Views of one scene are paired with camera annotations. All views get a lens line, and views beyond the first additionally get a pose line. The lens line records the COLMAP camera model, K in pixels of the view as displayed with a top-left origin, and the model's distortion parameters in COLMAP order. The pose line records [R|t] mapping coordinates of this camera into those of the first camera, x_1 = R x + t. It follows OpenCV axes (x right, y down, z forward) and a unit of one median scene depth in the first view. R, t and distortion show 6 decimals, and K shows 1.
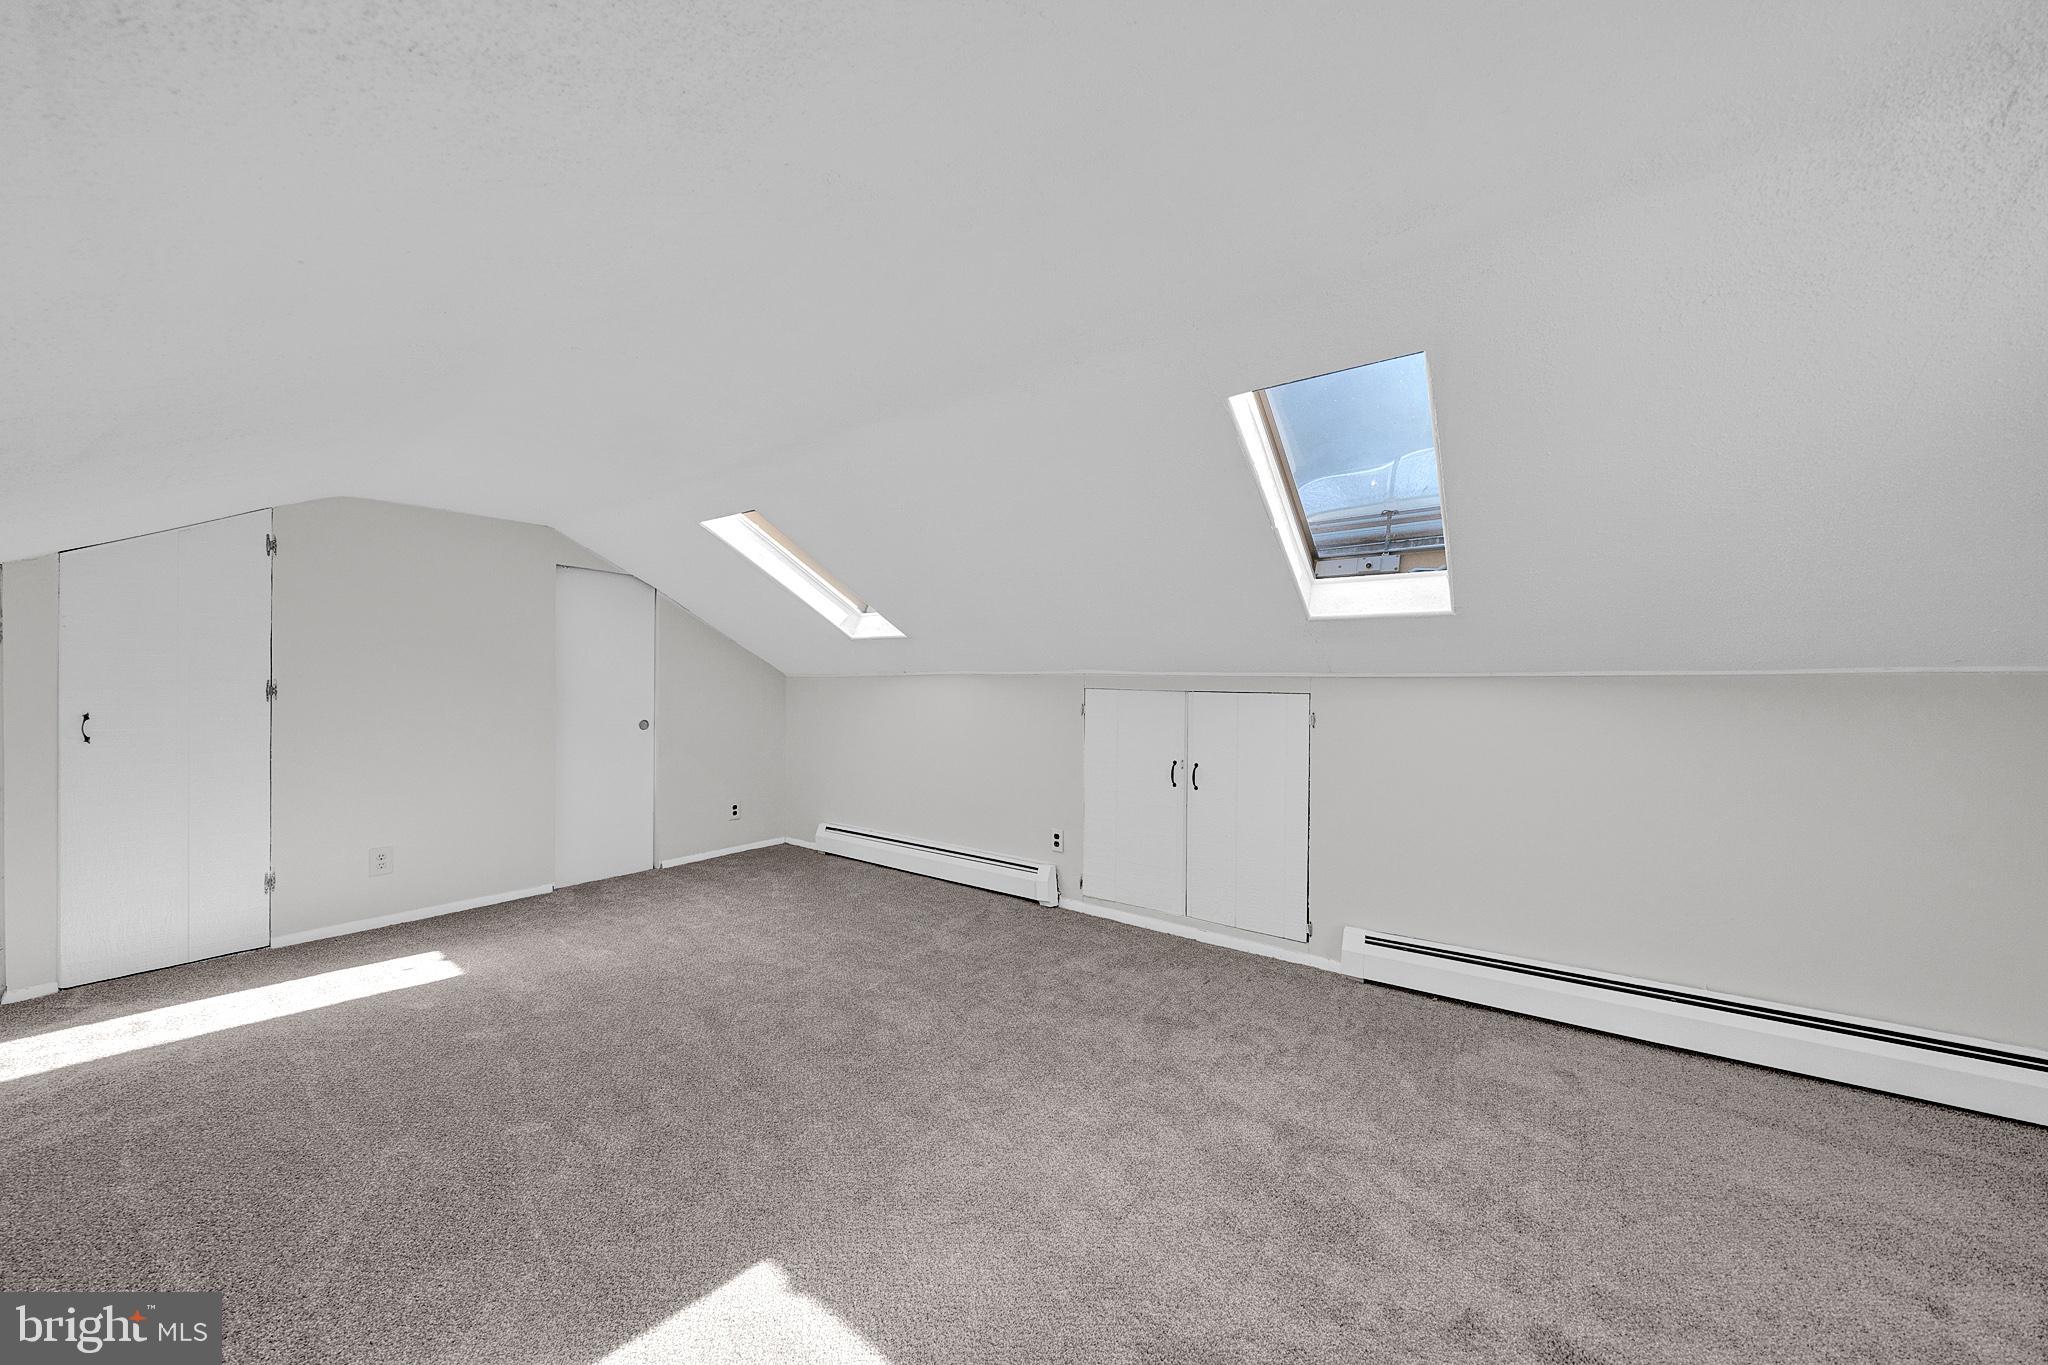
lens RADIAL K [[704.0, 0, 1021.0], [0, 704.0, 698.2], [0, 0, 1]] dist [-0.003188, -0.000117]
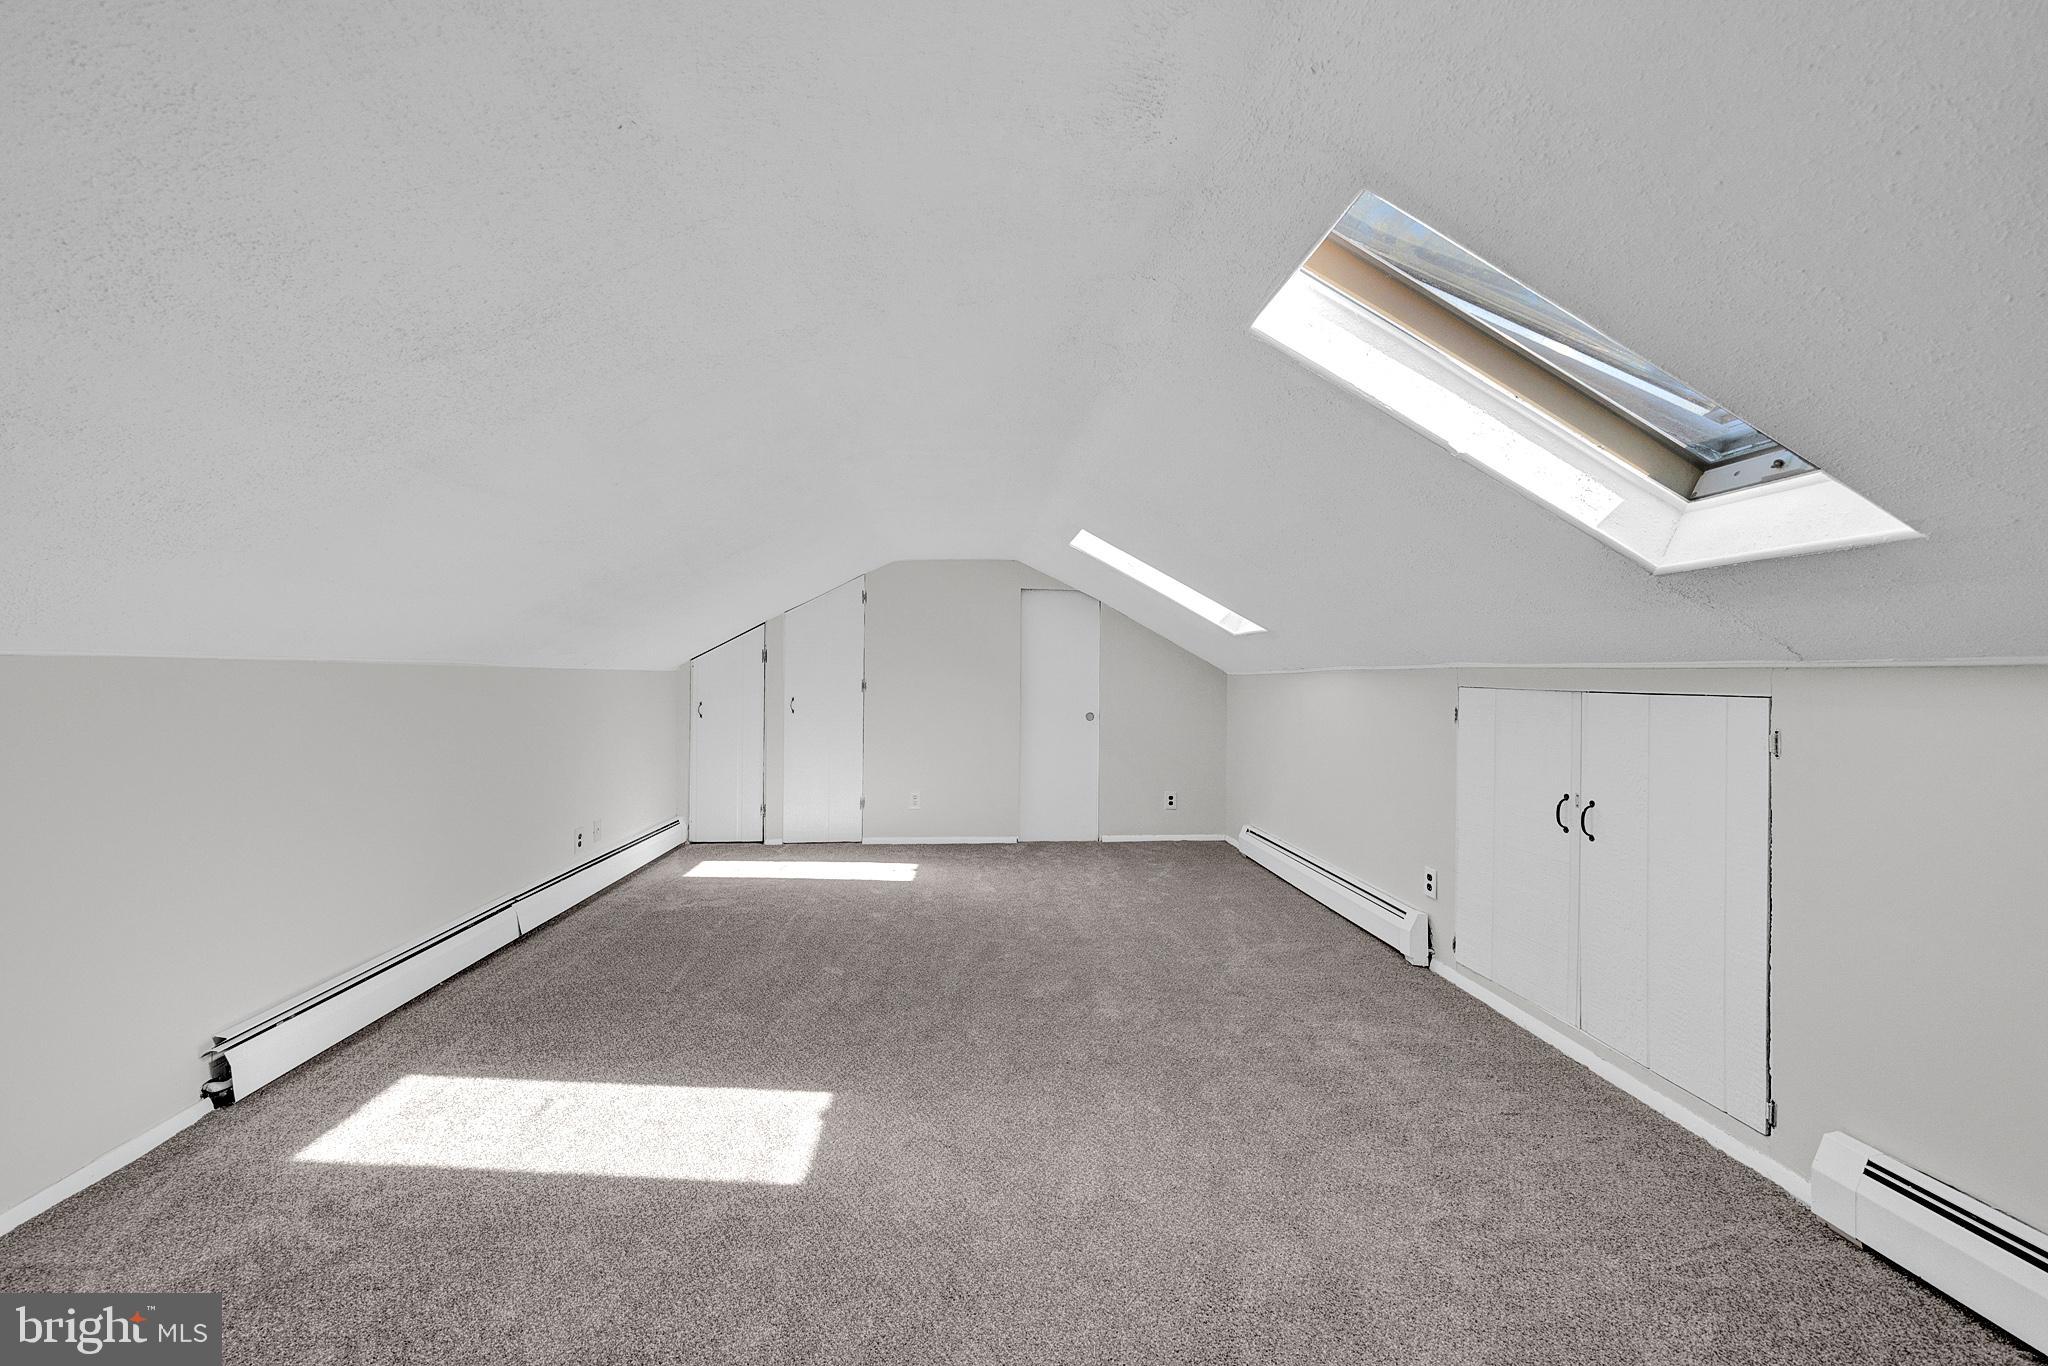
lens RADIAL K [[737.7, 0, 1010.4], [0, 737.7, 692.3], [0, 0, 1]] dist [-0.002868, -0.000300]
pose [[0.647124, 0.010307, -0.762315, 0.421469], [-0.016541, 0.999863, -0.000522, -0.000085], [0.762205, 0.012947, 0.647206, 0.134152]]
